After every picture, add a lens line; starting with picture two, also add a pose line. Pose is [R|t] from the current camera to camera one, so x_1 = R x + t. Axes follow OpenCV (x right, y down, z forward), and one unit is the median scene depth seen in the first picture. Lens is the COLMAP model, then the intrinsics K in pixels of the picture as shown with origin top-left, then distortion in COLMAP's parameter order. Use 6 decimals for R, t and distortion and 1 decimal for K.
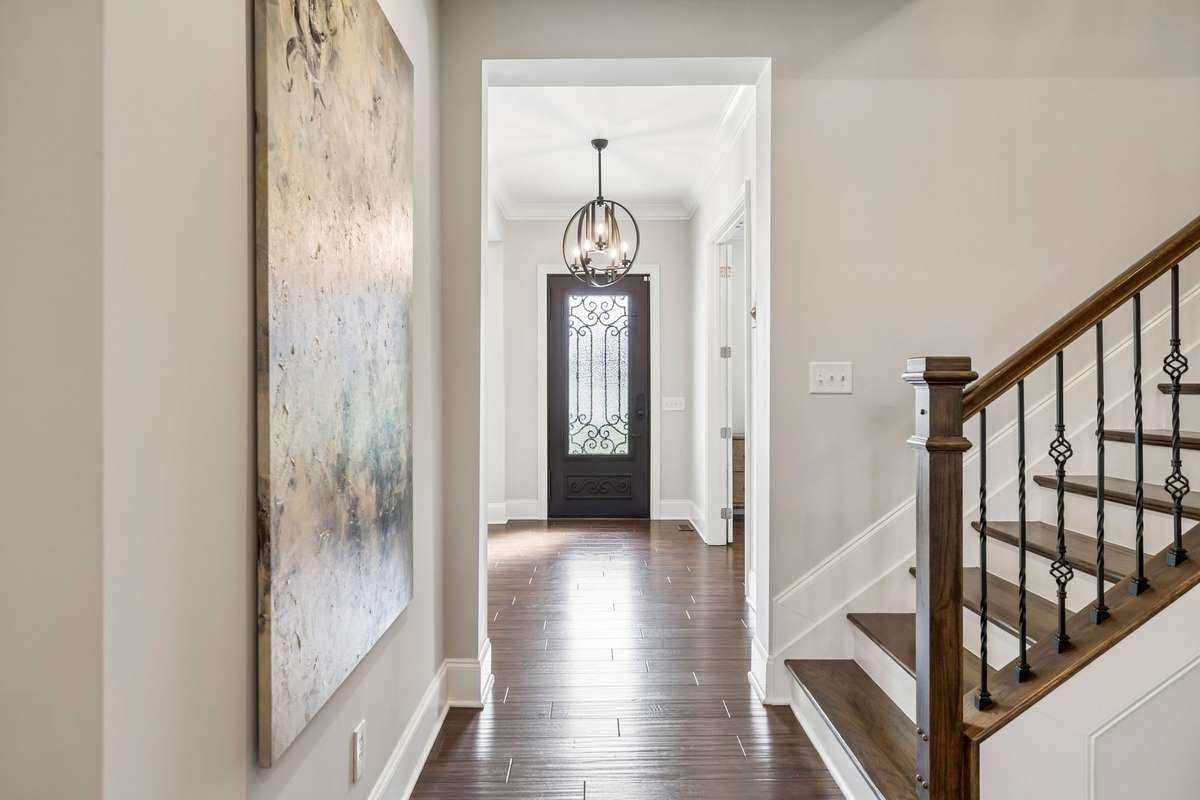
lens RADIAL K [[666.7, 0, 601.1], [0, 666.7, 392.6], [0, 0, 1]] dist [-0.004505, -0.001292]
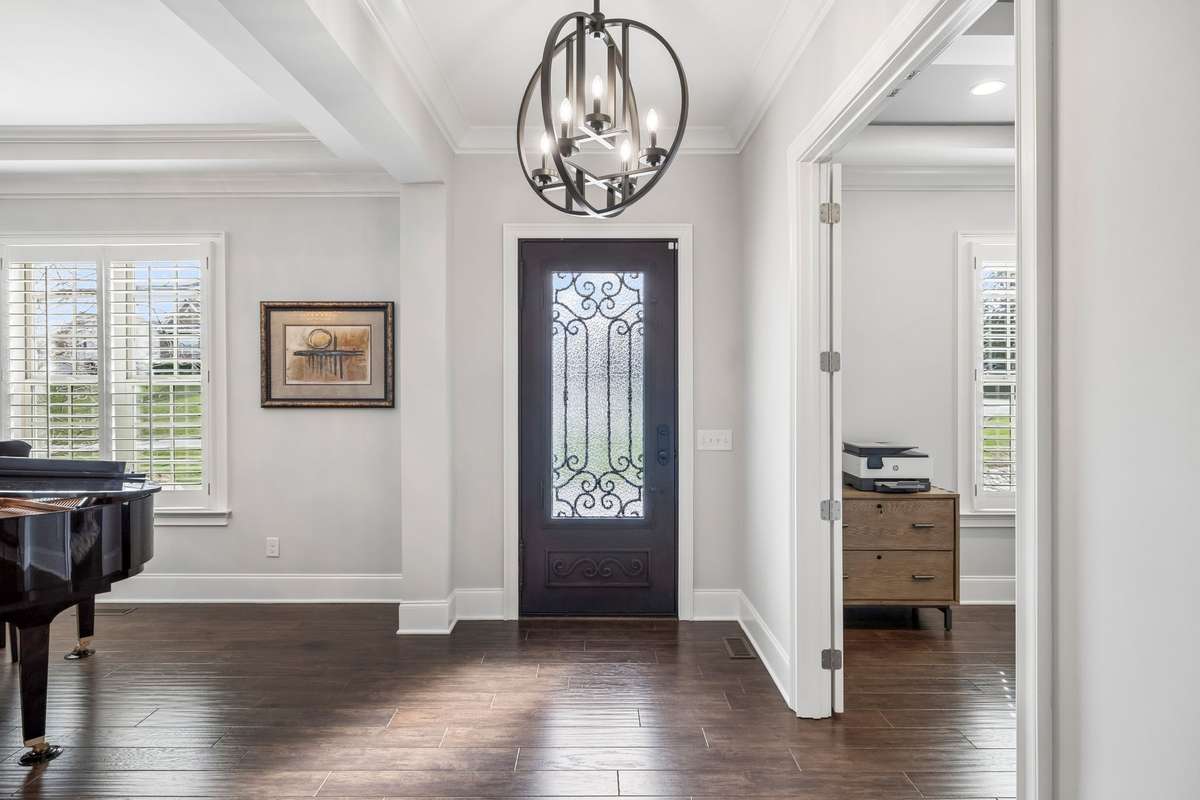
lens RADIAL K [[657.0, 0, 604.2], [0, 657.0, 386.5], [0, 0, 1]] dist [0.000225, -0.000003]
pose [[1.000000, 0.000752, -0.000534, 0.002653], [-0.000761, 0.999871, -0.016039, -0.024539], [0.000522, 0.016039, 0.999871, 0.364961]]
